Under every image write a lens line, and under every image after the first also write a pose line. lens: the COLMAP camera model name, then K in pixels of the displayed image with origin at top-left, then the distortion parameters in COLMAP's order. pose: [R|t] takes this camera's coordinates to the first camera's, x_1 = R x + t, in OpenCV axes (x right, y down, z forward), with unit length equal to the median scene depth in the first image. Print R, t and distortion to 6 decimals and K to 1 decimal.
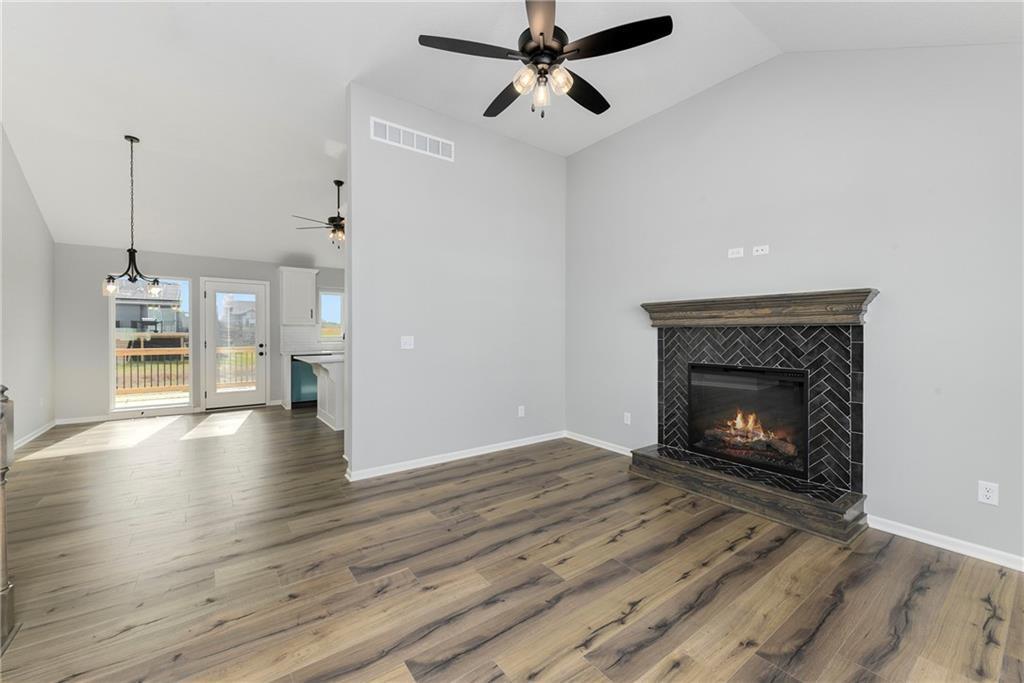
lens RADIAL K [[419.2, 0, 515.0], [0, 419.2, 333.8], [0, 0, 1]] dist [0.005124, -0.000152]
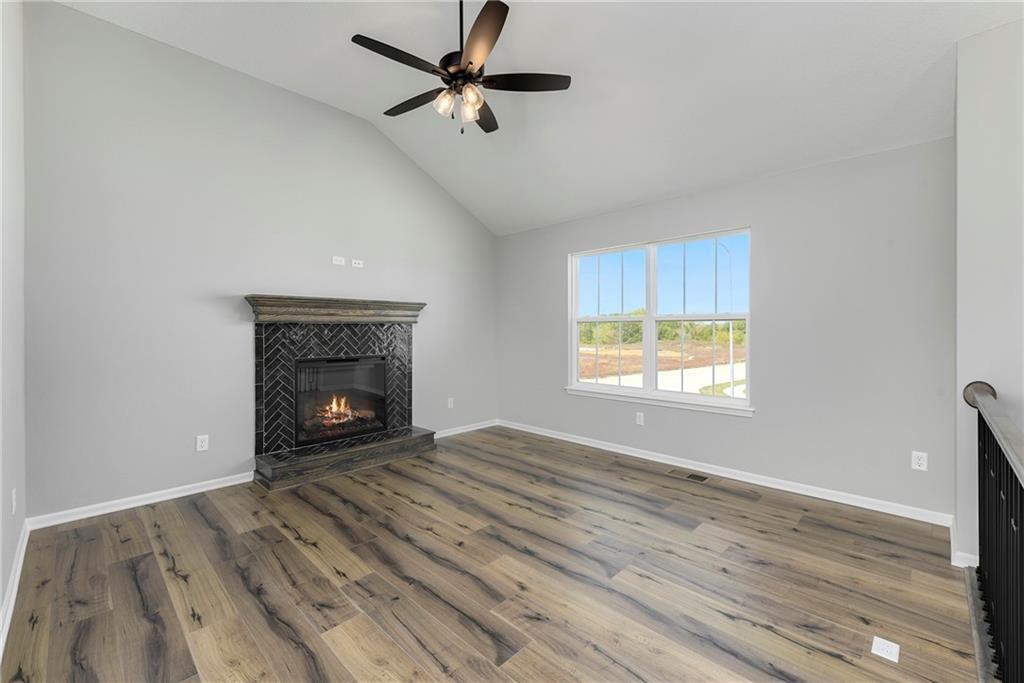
lens RADIAL K [[419.2, 0, 513.0], [0, 419.2, 335.3], [0, 0, 1]] dist [0.005124, -0.000152]
pose [[-0.164370, -0.016630, 0.986259, -0.768082], [0.005420, 0.999828, 0.017762, -0.002560], [-0.986384, 0.008265, -0.164251, 0.775987]]
